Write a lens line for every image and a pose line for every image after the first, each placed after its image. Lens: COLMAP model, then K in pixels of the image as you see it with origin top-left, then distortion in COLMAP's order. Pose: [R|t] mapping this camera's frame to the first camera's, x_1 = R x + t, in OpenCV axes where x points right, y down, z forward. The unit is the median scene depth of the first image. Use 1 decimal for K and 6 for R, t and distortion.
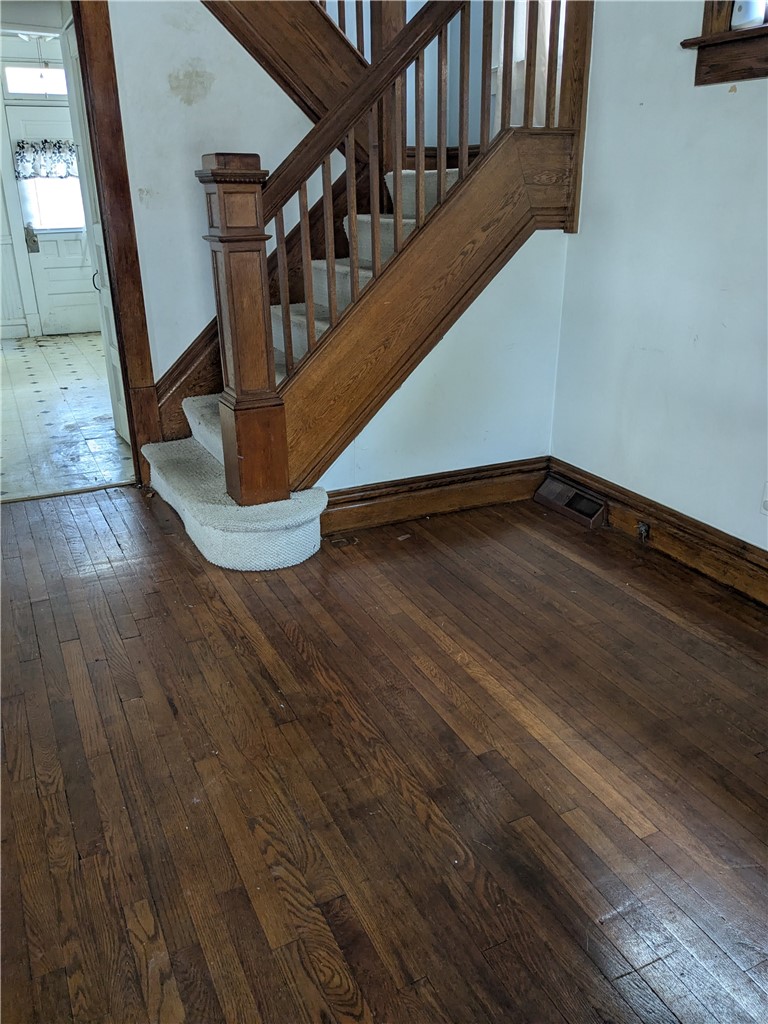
lens RADIAL K [[799.3, 0, 389.7], [0, 799.3, 508.1], [0, 0, 1]] dist [0.048909, -0.074418]
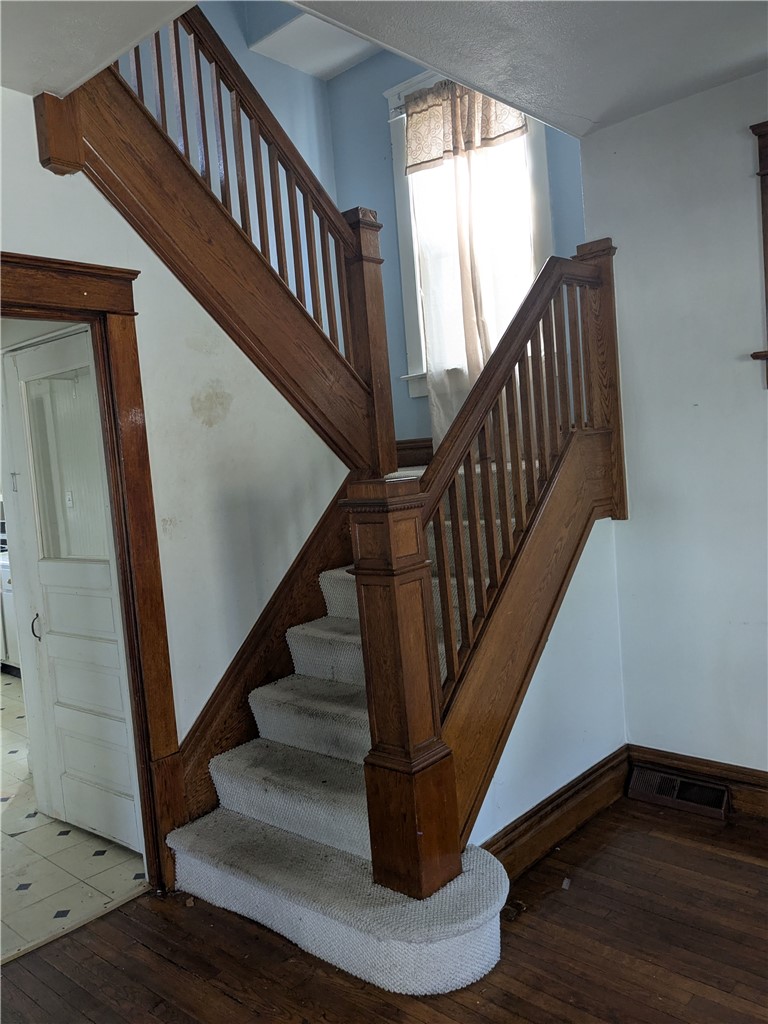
lens RADIAL K [[799.3, 0, 387.7], [0, 799.3, 506.4], [0, 0, 1]] dist [0.048909, -0.074418]
pose [[0.931404, -0.091249, 0.352365, -0.465195], [0.198739, 0.938519, -0.282286, -0.148163], [-0.304943, 0.332950, 0.892275, 0.202234]]
